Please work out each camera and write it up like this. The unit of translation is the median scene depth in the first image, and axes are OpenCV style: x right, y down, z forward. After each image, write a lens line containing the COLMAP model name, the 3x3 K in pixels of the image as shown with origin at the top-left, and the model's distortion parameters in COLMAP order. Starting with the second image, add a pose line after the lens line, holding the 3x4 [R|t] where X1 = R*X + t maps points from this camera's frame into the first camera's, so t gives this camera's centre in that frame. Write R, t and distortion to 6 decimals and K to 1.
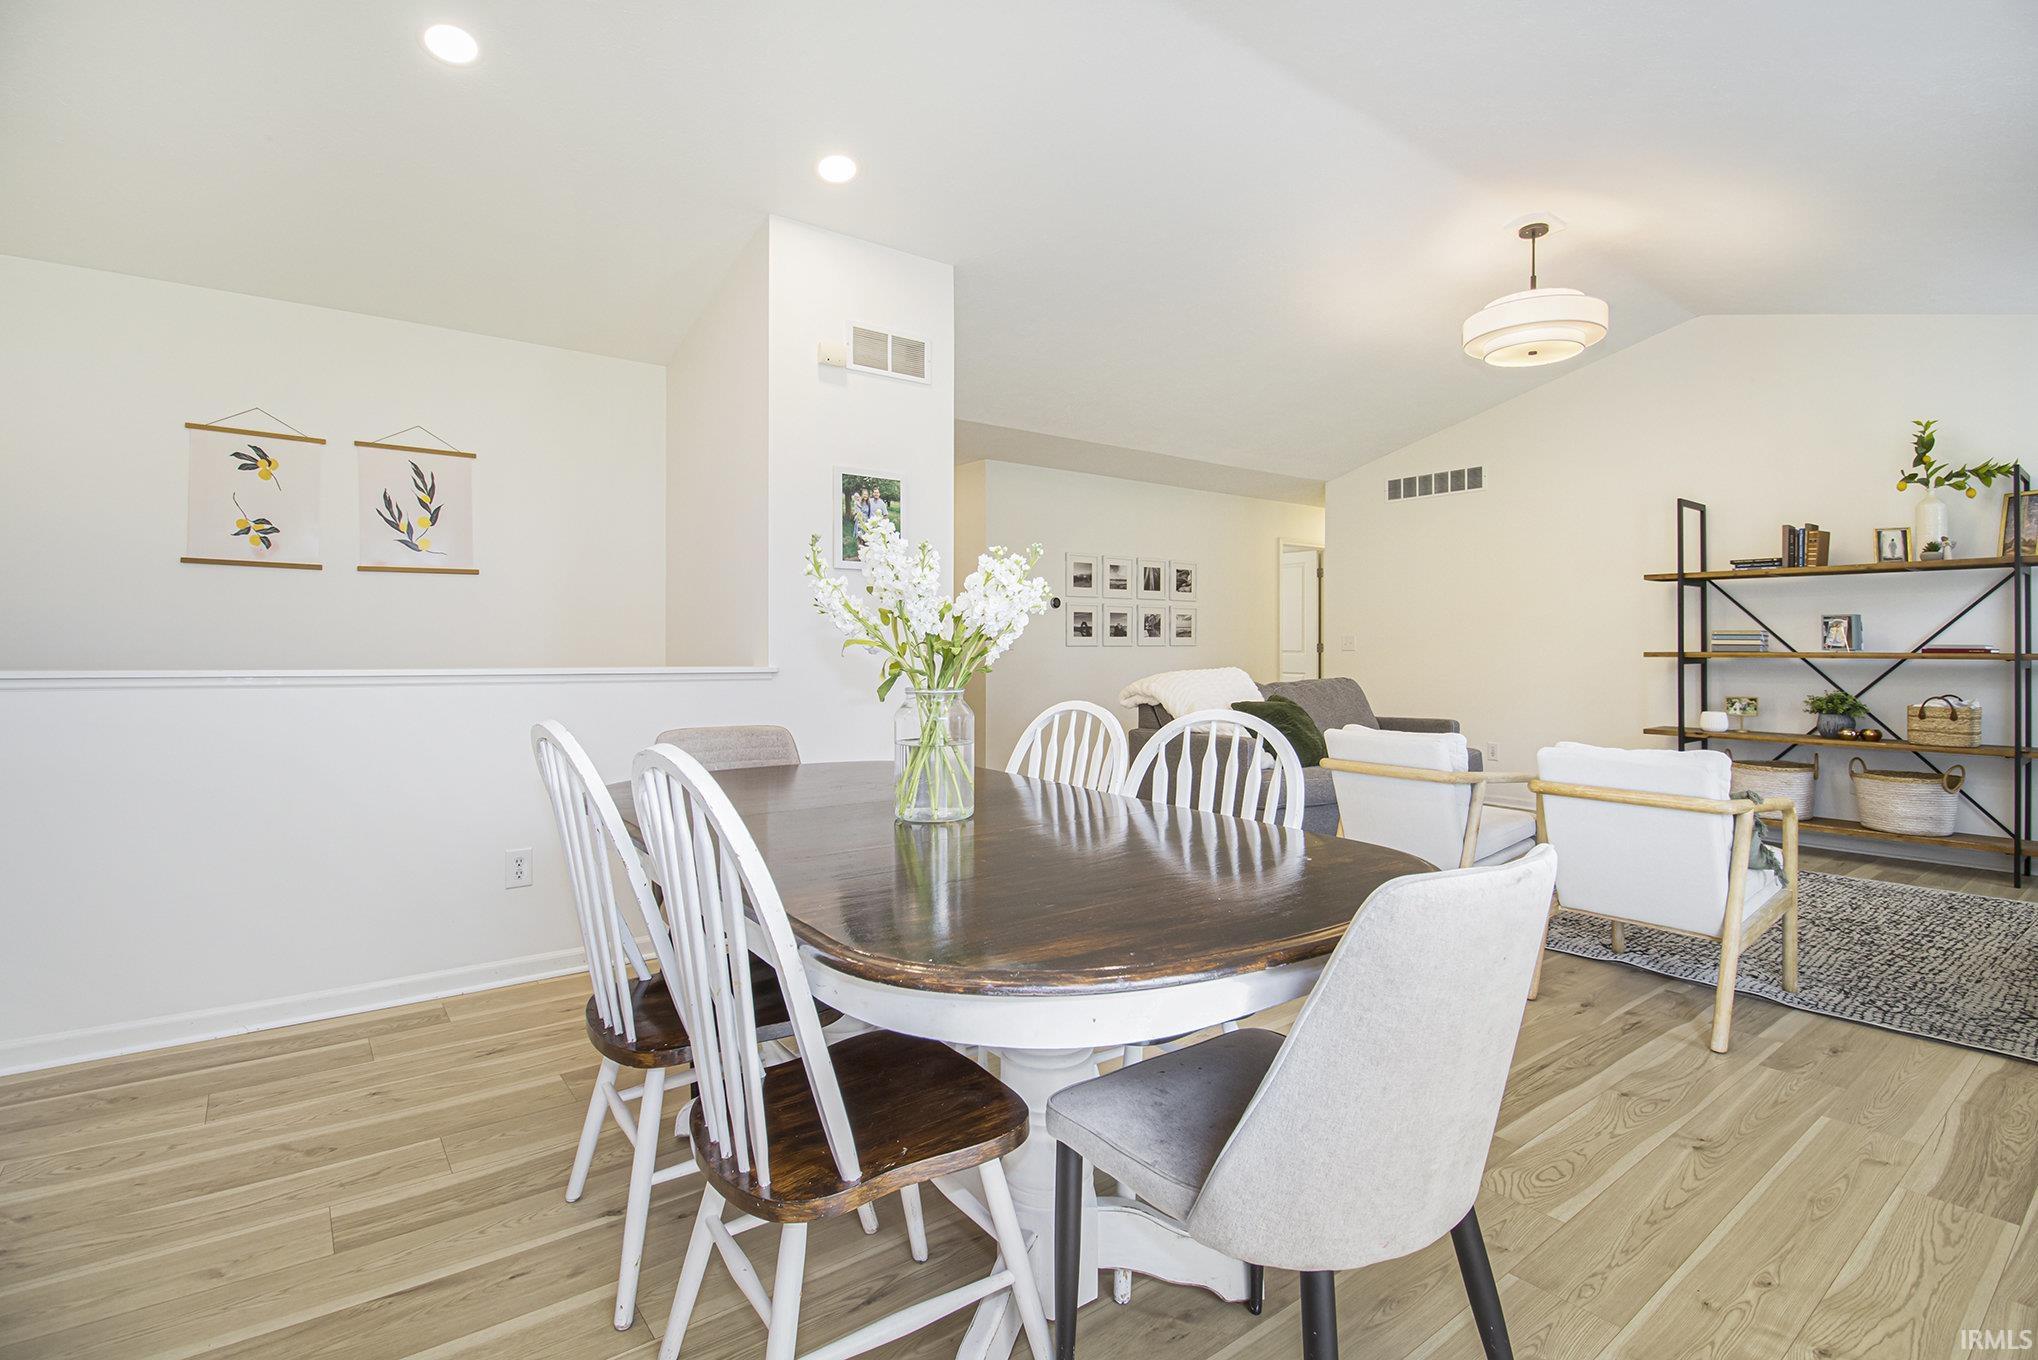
lens RADIAL K [[977.2, 0, 1030.8], [0, 977.2, 682.6], [0, 0, 1]] dist [-0.011969, -0.001411]
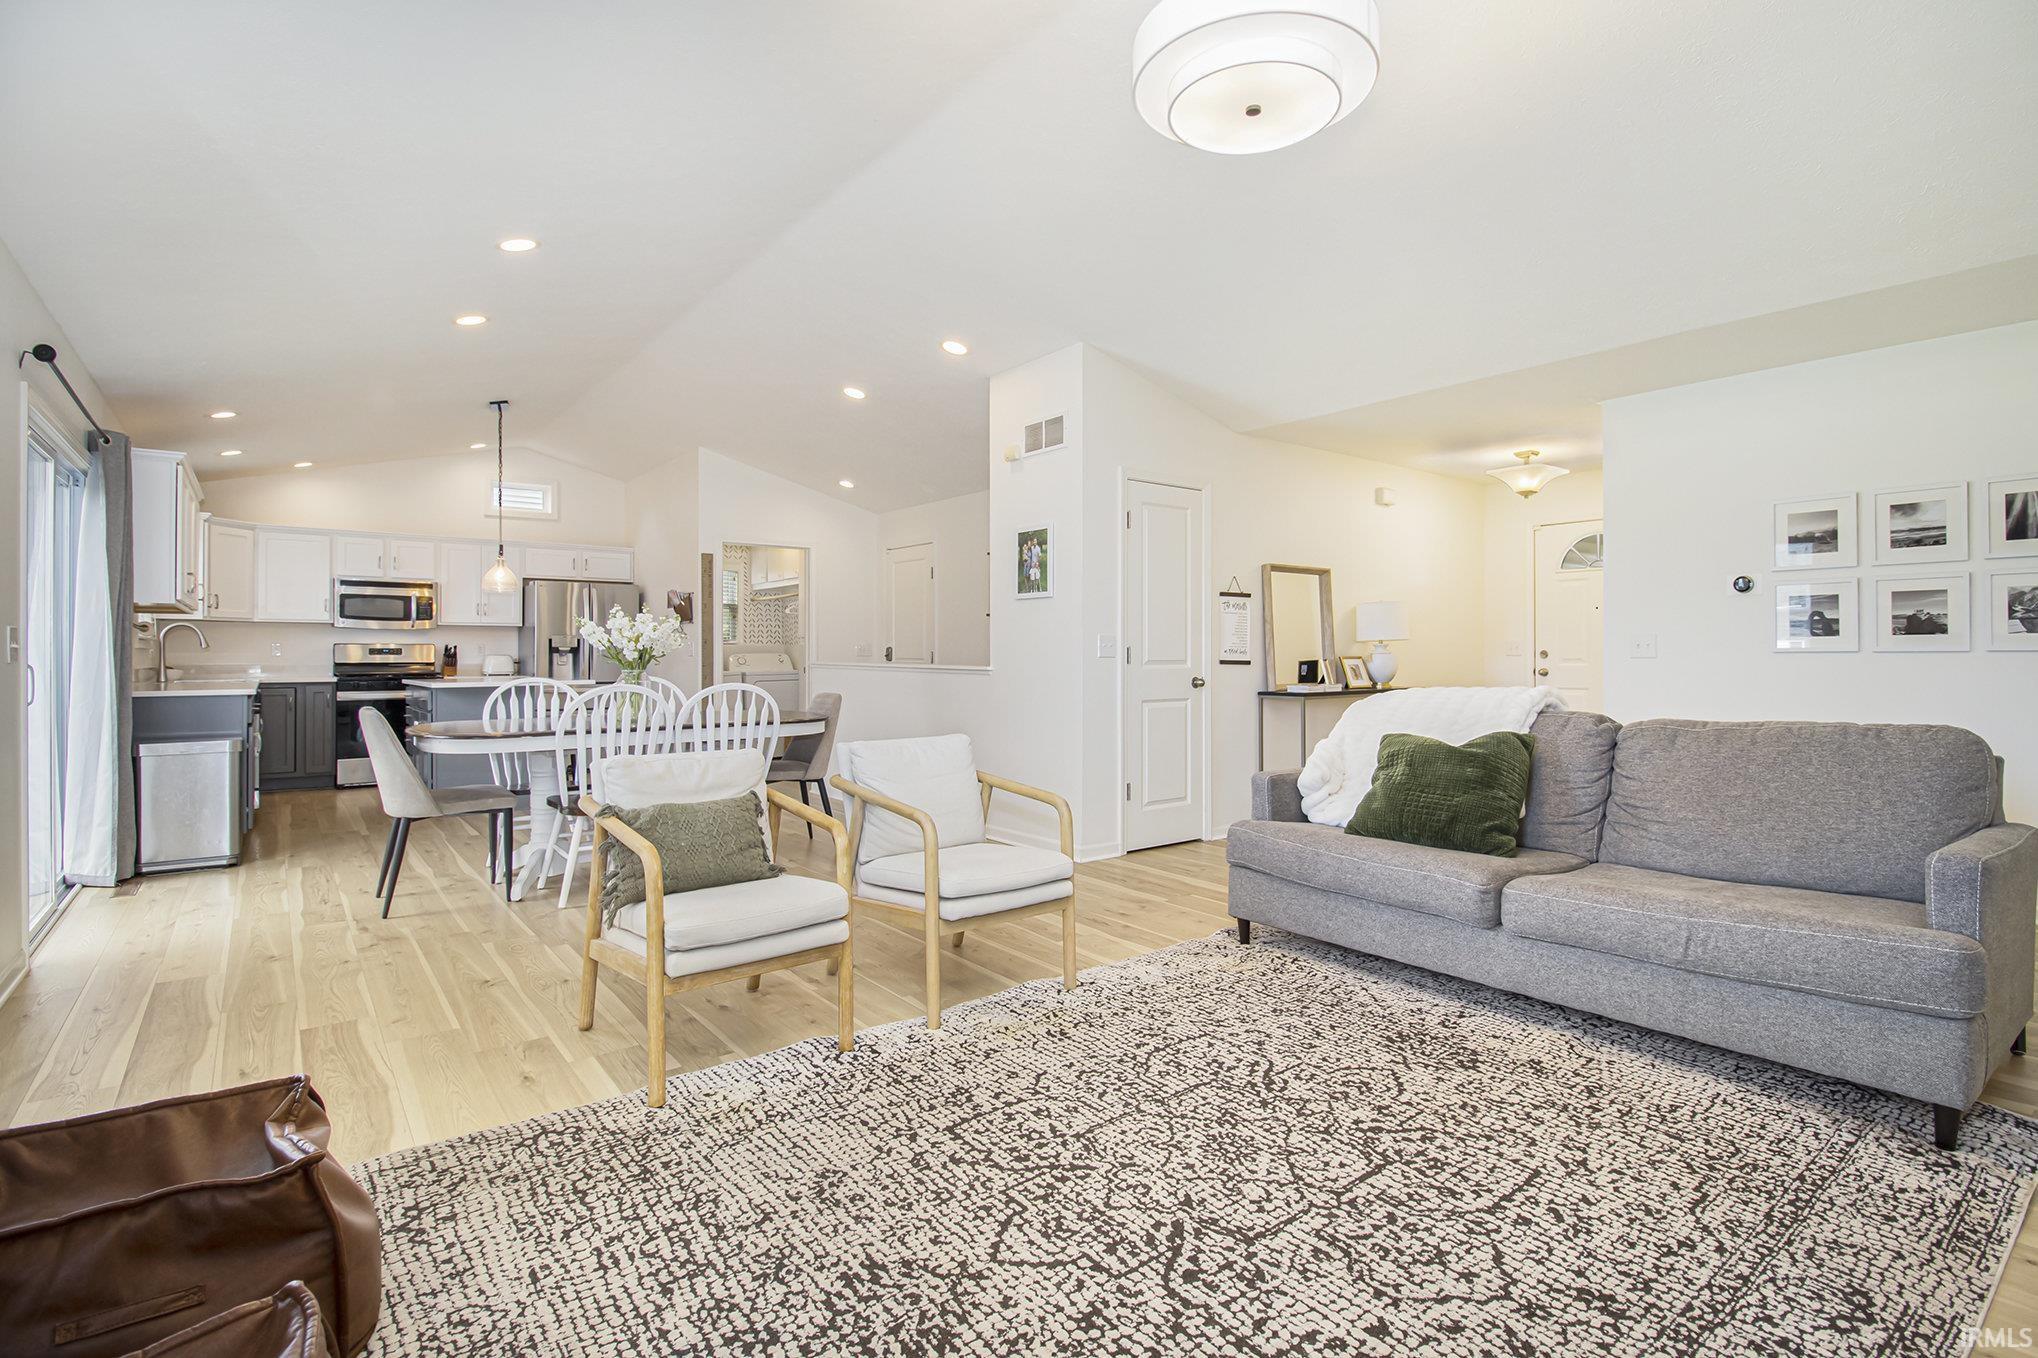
lens RADIAL K [[977.2, 0, 1029.3], [0, 977.2, 665.5], [0, 0, 1]] dist [-0.011969, -0.001411]
pose [[-0.004416, -0.001241, -0.999989, 1.198737], [-0.040761, 0.999168, -0.001060, -0.019106], [0.999159, 0.040756, -0.004463, 1.001933]]
